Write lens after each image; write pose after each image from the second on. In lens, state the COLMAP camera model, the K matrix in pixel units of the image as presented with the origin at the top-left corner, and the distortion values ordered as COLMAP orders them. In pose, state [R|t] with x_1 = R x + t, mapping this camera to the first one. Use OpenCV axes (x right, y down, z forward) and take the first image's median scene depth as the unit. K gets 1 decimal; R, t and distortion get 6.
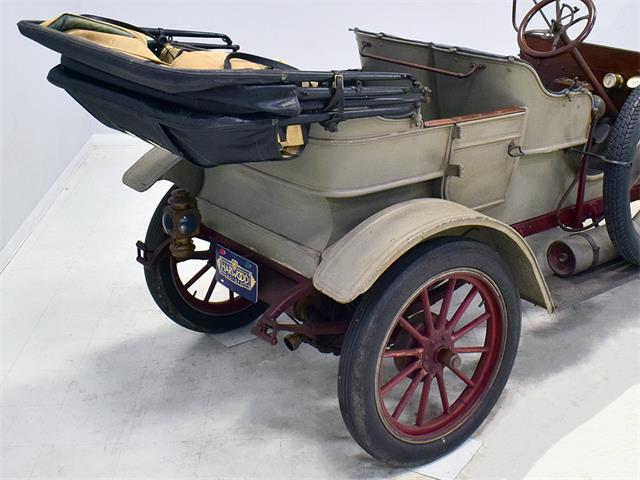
lens RADIAL K [[1225.3, 0, 320.0], [0, 1225.3, 240.0], [0, 0, 1]] dist [-0.036676, -0.169016]
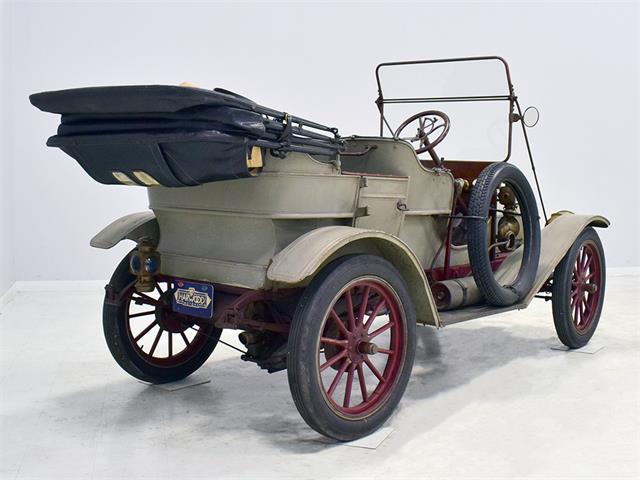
lens RADIAL K [[1225.3, 0, 320.0], [0, 1225.3, 240.0], [0, 0, 1]] dist [-0.036676, -0.169016]
pose [[0.981318, 0.010275, 0.192120, -0.184418], [0.051906, 0.947406, -0.315798, 0.377568], [-0.185260, 0.319871, 0.929173, -0.209378]]
